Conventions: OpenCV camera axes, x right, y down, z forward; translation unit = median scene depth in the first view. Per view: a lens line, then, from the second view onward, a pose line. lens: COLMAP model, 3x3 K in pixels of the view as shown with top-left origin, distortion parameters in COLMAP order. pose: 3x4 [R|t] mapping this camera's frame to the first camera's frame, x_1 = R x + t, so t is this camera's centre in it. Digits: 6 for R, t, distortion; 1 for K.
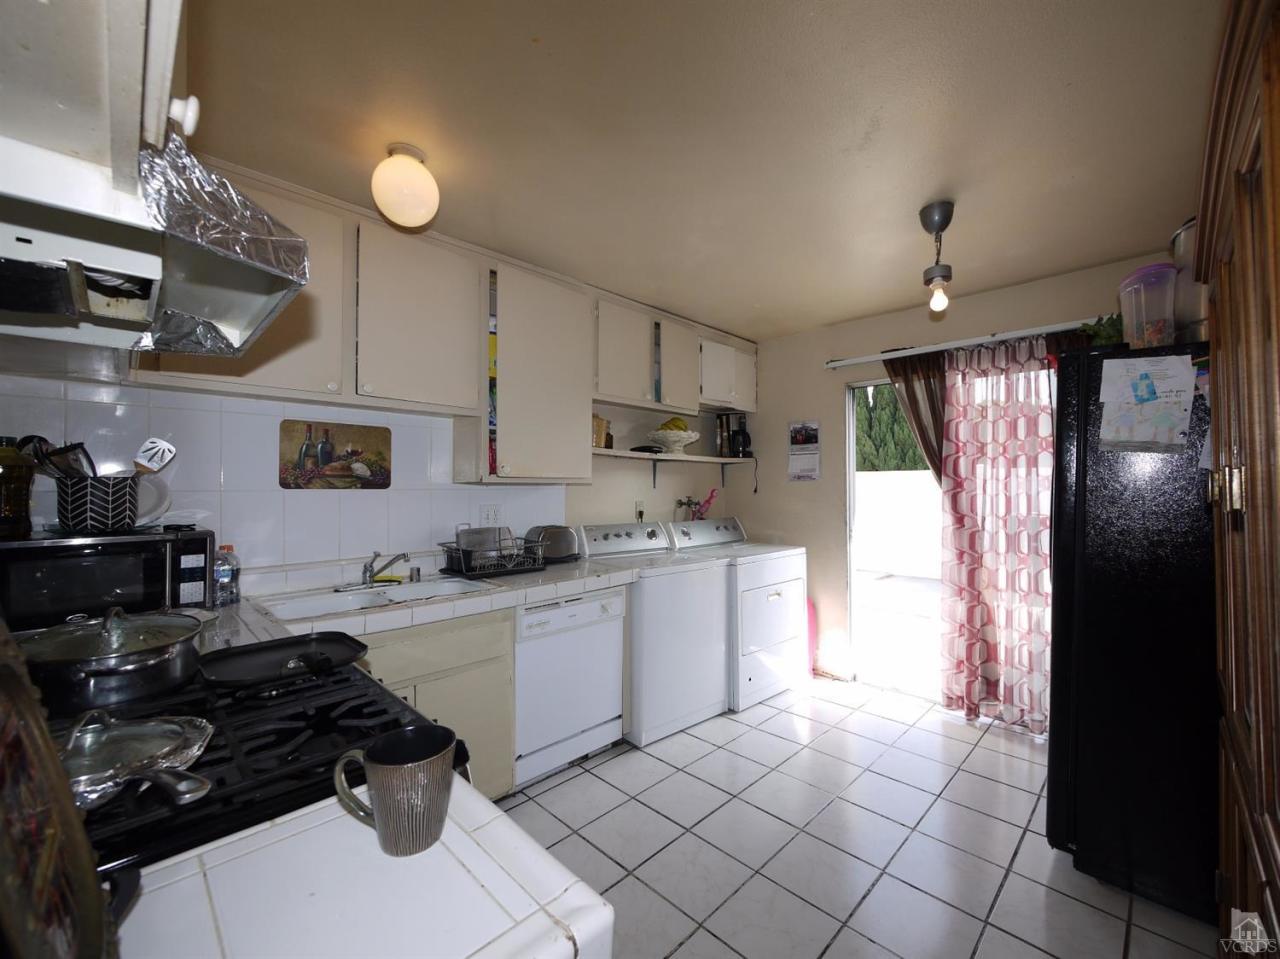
lens RADIAL K [[514.4, 0, 641.7], [0, 514.4, 466.8], [0, 0, 1]] dist [-0.000544, -0.000079]
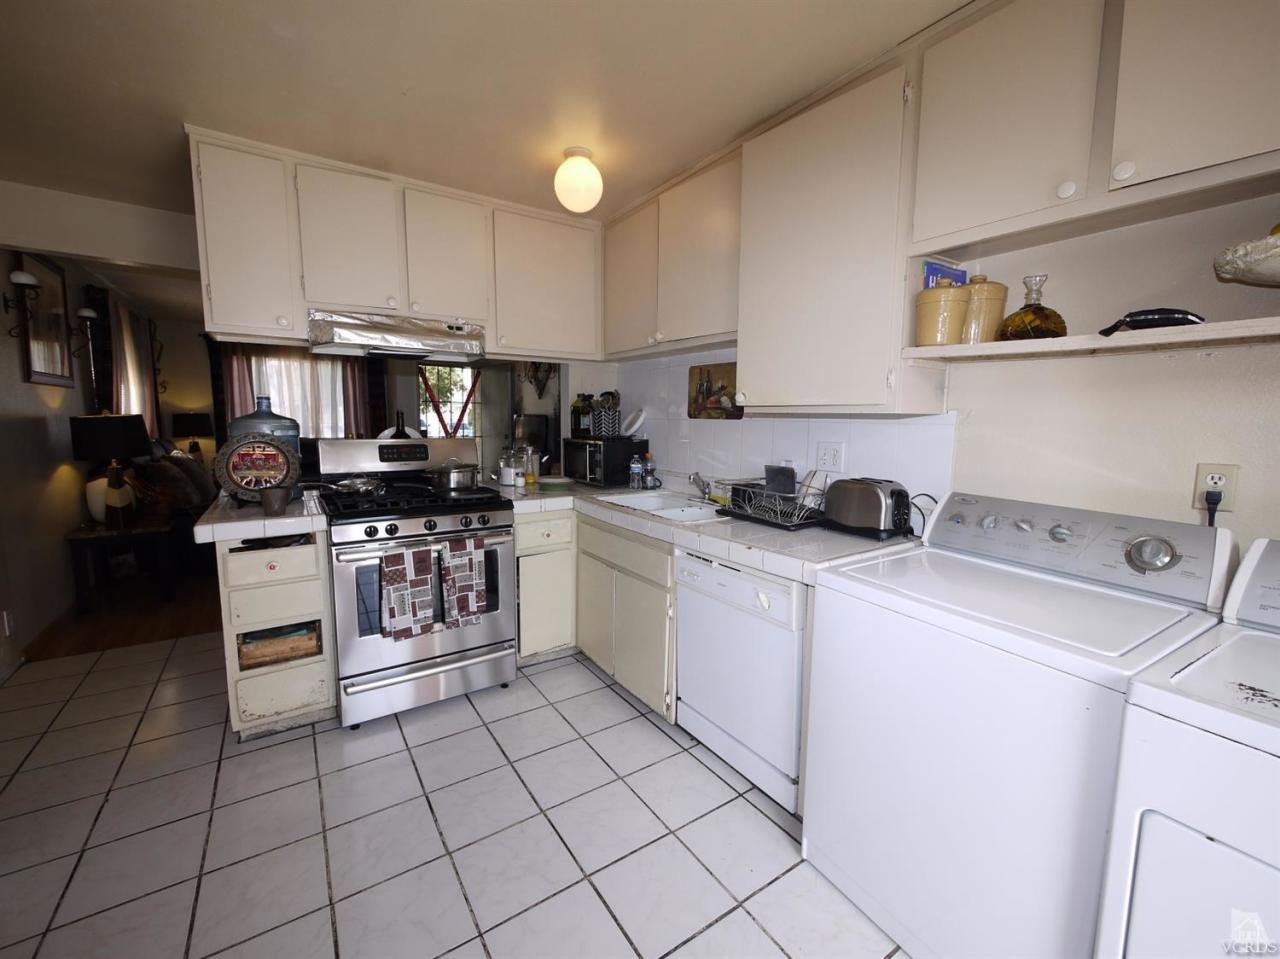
lens RADIAL K [[523.2, 0, 644.4], [0, 523.2, 481.6], [0, 0, 1]] dist [-0.013612, -0.000342]
pose [[-0.162588, 0.111531, -0.980370, 0.664295], [0.015057, 0.993756, 0.110557, 0.051704], [0.986579, 0.003214, -0.163252, 1.067516]]
